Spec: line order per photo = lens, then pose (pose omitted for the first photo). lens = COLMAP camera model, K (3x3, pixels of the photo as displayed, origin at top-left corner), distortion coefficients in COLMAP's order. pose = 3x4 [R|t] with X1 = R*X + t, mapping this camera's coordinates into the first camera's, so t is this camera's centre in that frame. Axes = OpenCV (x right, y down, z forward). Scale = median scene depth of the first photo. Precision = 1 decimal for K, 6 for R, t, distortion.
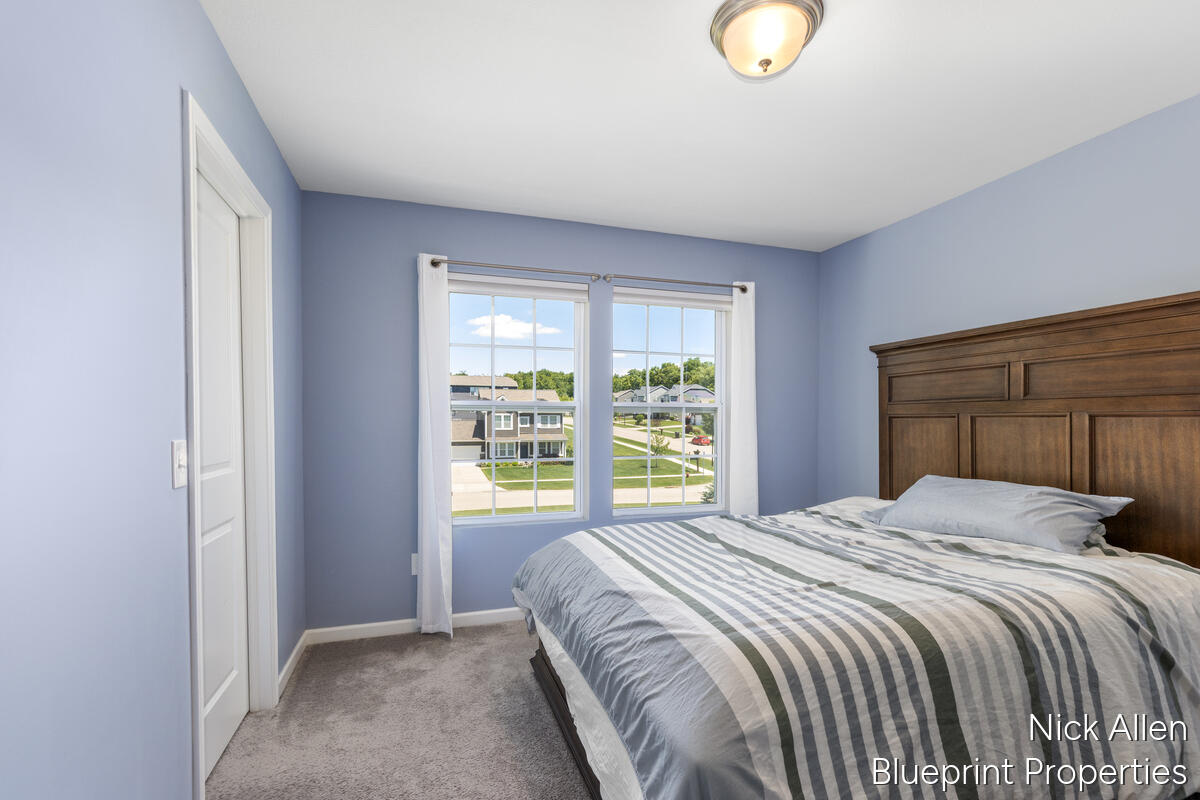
lens RADIAL K [[548.1, 0, 616.9], [0, 548.1, 428.8], [0, 0, 1]] dist [0.006013, -0.000303]
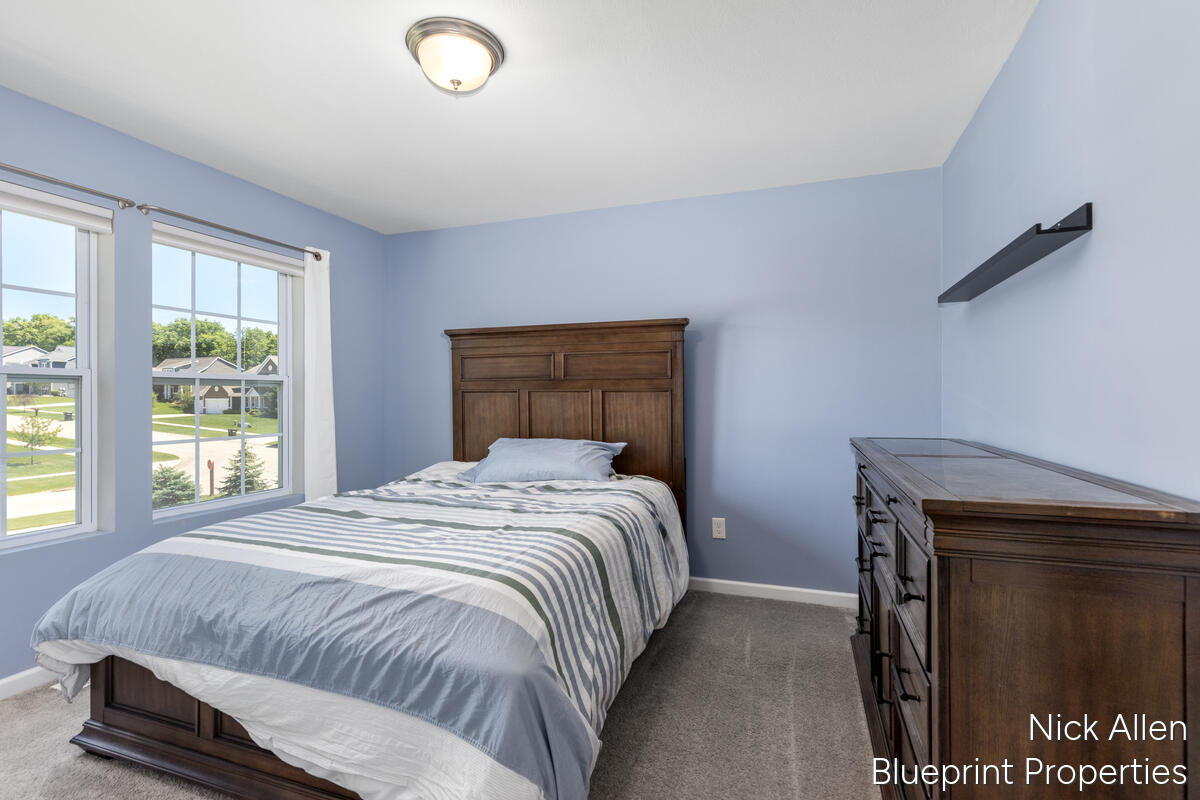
lens RADIAL K [[548.1, 0, 603.9], [0, 548.1, 394.0], [0, 0, 1]] dist [0.006013, -0.000303]
pose [[0.629804, 0.000655, 0.776754, -0.338455], [0.013746, 0.999834, -0.011988, 0.002090], [-0.776633, 0.018227, 0.629690, 0.040512]]
